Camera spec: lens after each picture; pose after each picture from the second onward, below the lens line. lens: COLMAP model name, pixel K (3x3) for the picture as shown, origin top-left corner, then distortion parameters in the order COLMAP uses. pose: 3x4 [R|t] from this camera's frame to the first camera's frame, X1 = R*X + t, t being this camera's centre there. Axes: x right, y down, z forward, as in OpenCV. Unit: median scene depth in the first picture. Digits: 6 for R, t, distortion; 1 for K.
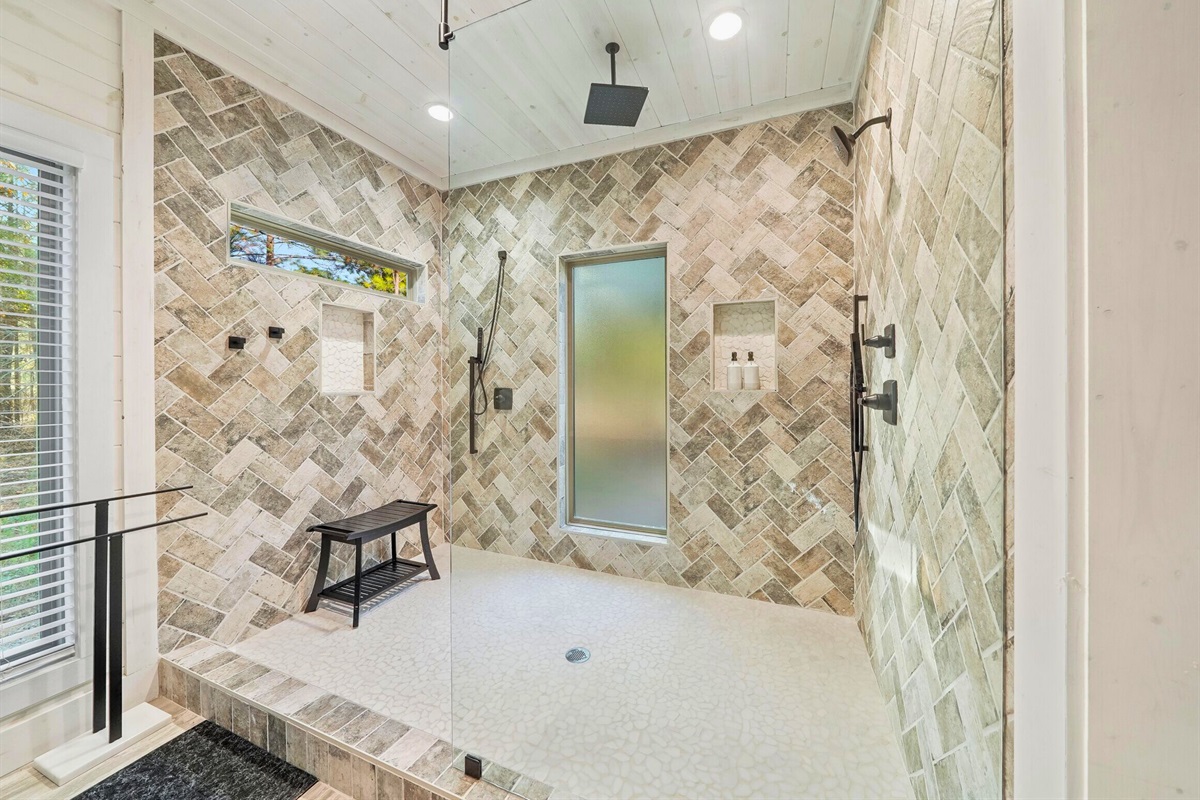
lens RADIAL K [[419.8, 0, 599.2], [0, 419.8, 391.7], [0, 0, 1]] dist [-0.008494, 0.000861]
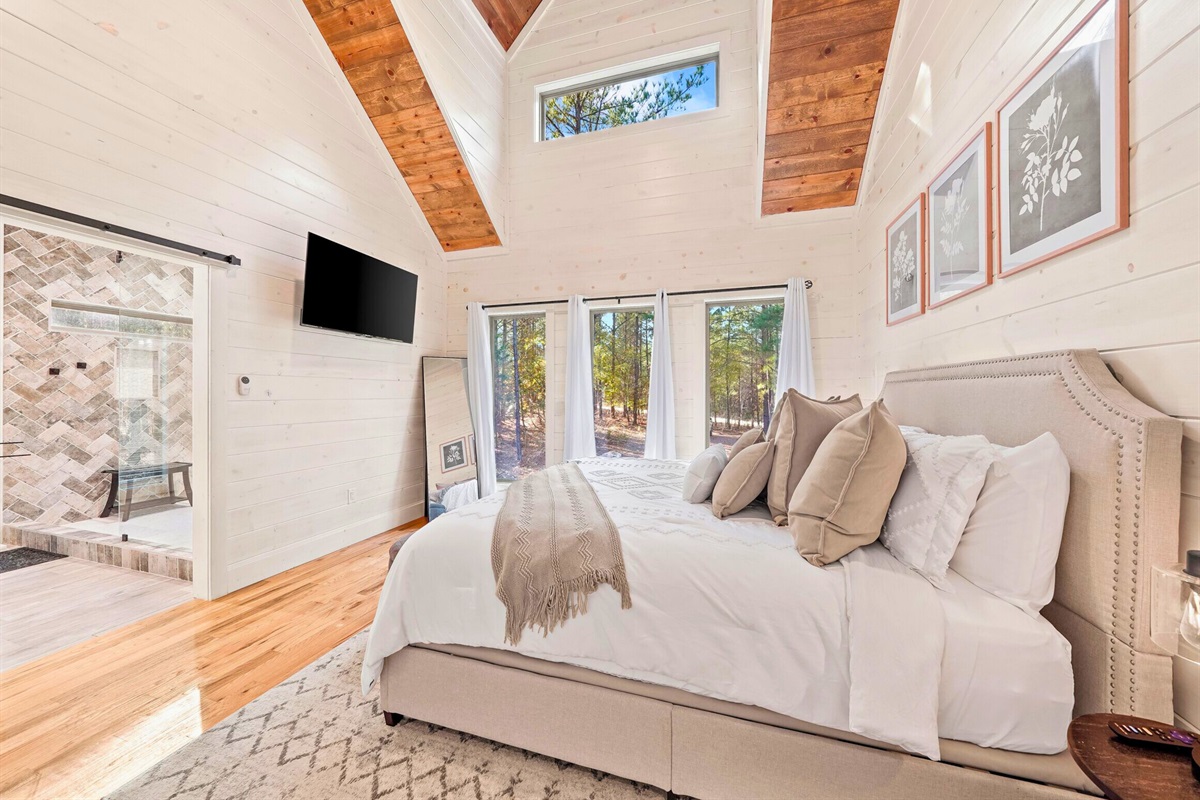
lens RADIAL K [[419.8, 0, 599.6], [0, 419.8, 396.9], [0, 0, 1]] dist [-0.008494, 0.000861]
pose [[0.996172, -0.004082, 0.087319, 1.418236], [0.005149, 0.999915, -0.012001, 0.035250], [-0.087262, 0.012404, 0.996108, -1.088023]]
